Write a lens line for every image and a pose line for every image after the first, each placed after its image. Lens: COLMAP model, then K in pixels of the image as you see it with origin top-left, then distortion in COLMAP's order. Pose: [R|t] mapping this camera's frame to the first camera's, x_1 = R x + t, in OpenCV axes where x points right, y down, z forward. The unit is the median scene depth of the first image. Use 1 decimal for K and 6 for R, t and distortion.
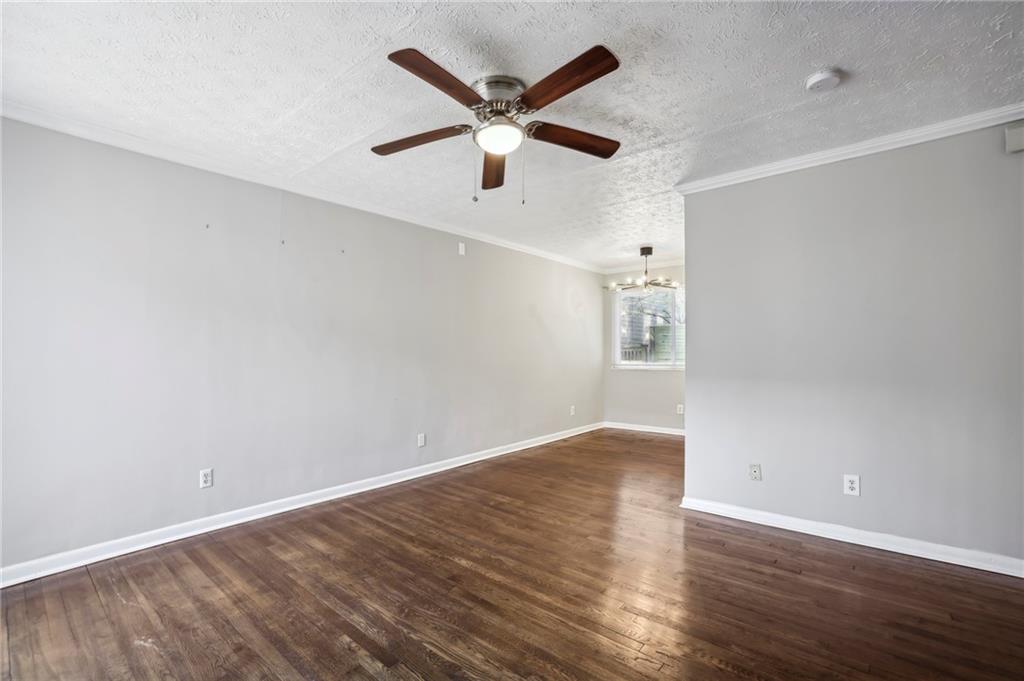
lens RADIAL K [[453.5, 0, 513.3], [0, 453.5, 346.5], [0, 0, 1]] dist [-0.042431, 0.016097]
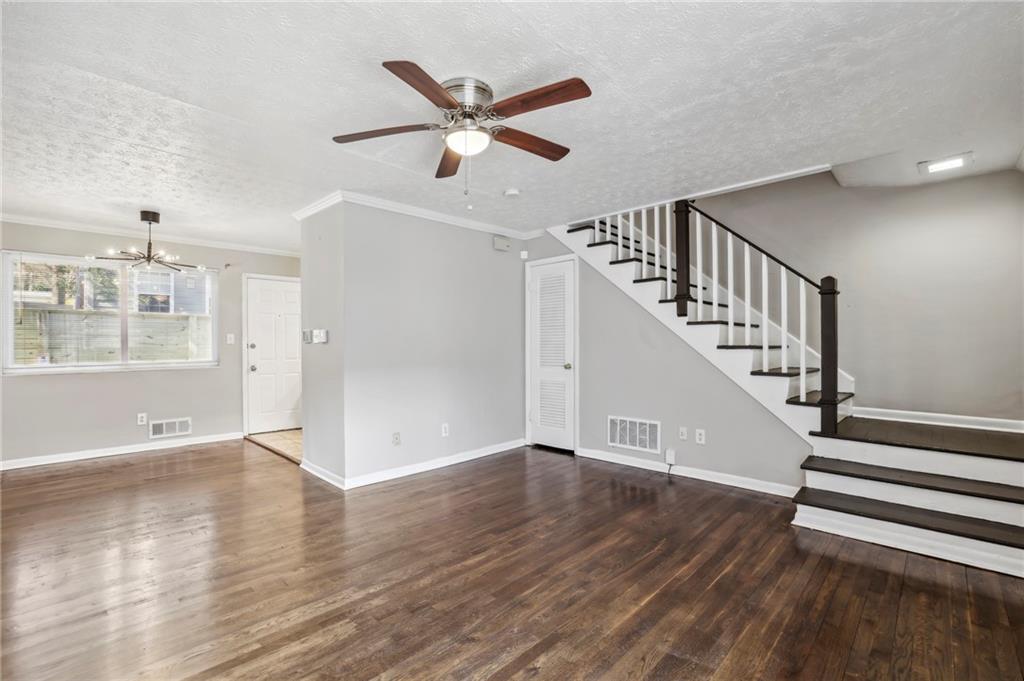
lens RADIAL K [[453.5, 0, 513.3], [0, 453.5, 346.5], [0, 0, 1]] dist [-0.042431, 0.016097]
pose [[0.071230, -0.000869, 0.997460, -0.772040], [-0.010395, 0.999945, 0.001613, 0.007130], [-0.997406, -0.010483, 0.071217, 0.592903]]
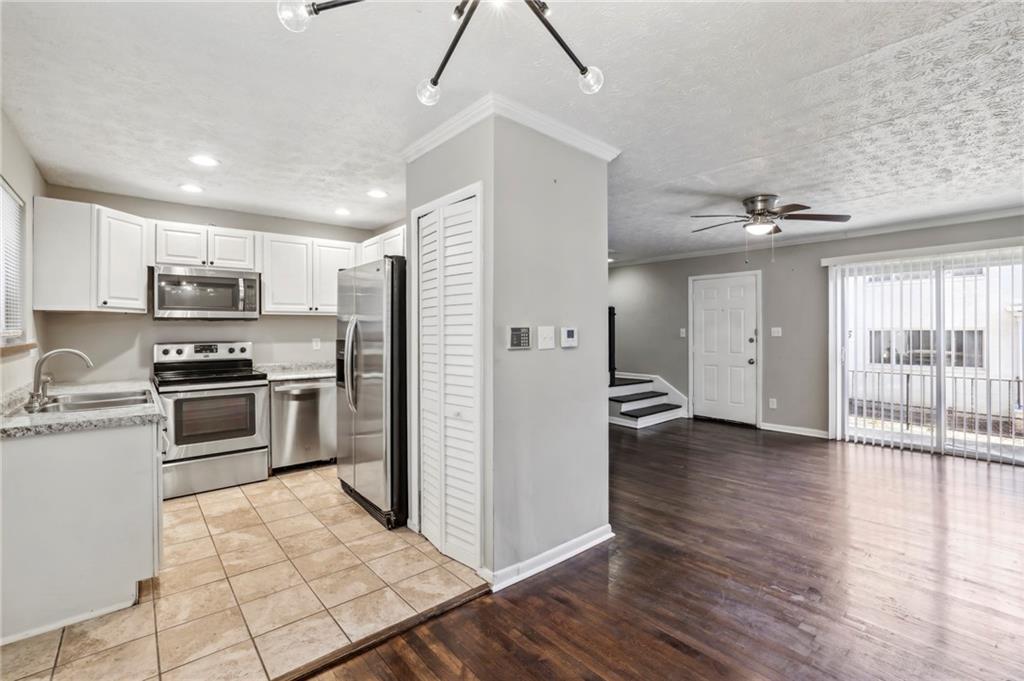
lens RADIAL K [[449.8, 0, 494.7], [0, 449.8, 328.4], [0, 0, 1]] dist [-0.037603, 0.015778]
pose [[-0.981183, 0.008757, 0.192882, 0.490641], [0.004814, 0.999770, -0.020901, -0.019413], [-0.193021, -0.019579, -0.980999, 2.212054]]
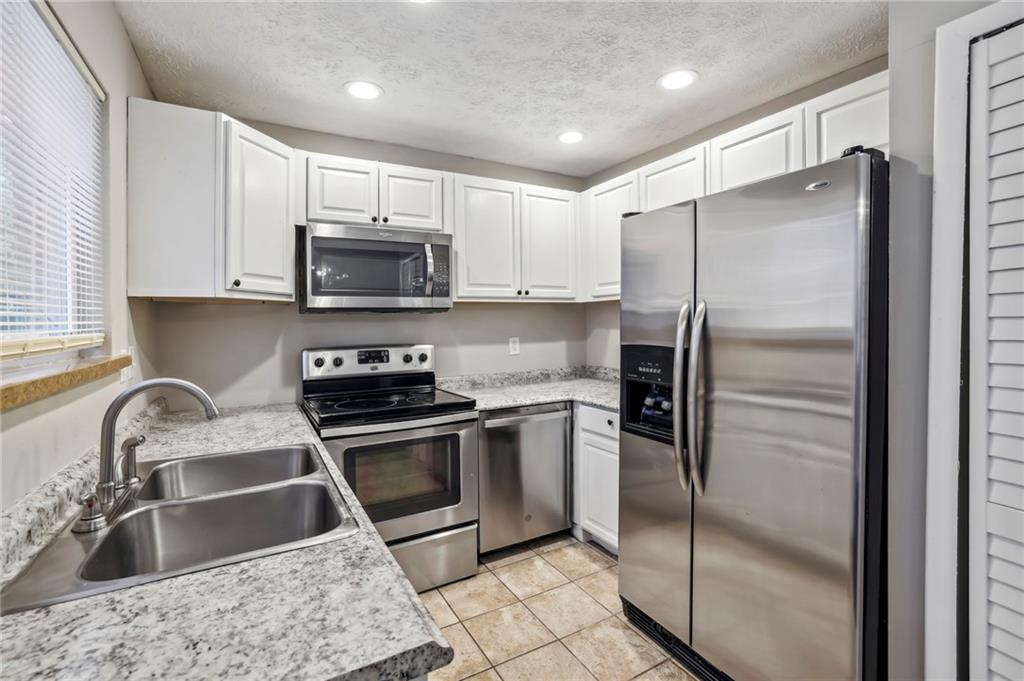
lens RADIAL K [[456.0, 0, 505.4], [0, 456.0, 321.5], [0, 0, 1]] dist [-0.045643, 0.016130]
pose [[-0.935036, 0.018257, 0.354081, 1.094313], [0.011994, 0.999731, -0.019875, -0.039148], [-0.354349, -0.014337, -0.935003, 1.768496]]
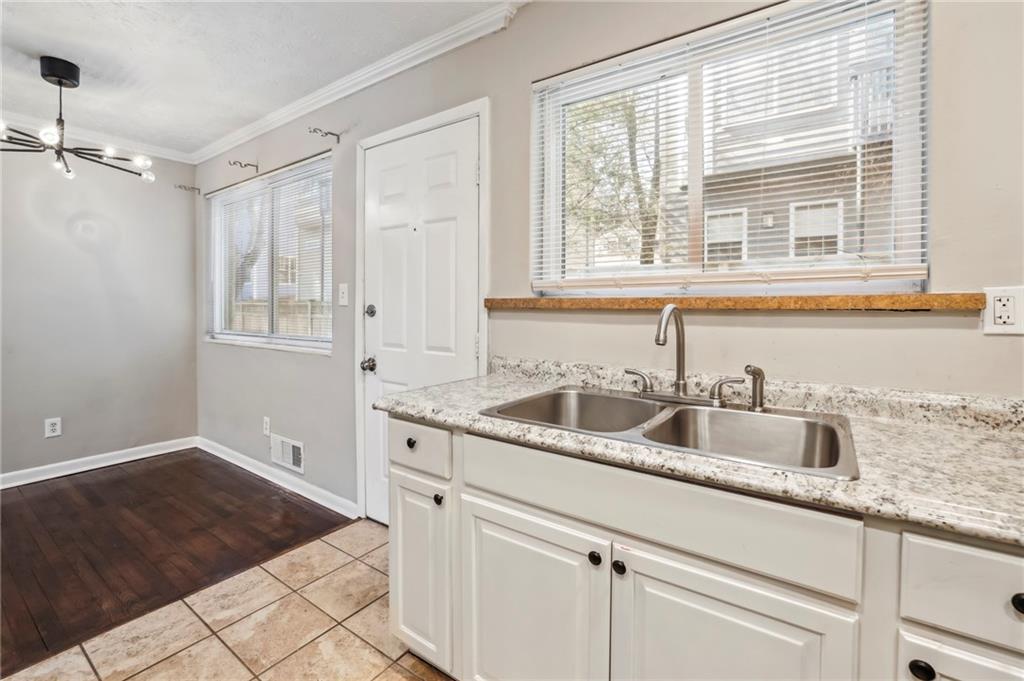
lens RADIAL K [[452.9, 0, 494.4], [0, 452.9, 311.8], [0, 0, 1]] dist [-0.056565, 0.016568]
pose [[0.997960, 0.004872, 0.063650, 1.304718], [-0.006832, 0.999508, 0.030612, -0.005178], [-0.063470, -0.030985, 0.997503, 1.050551]]
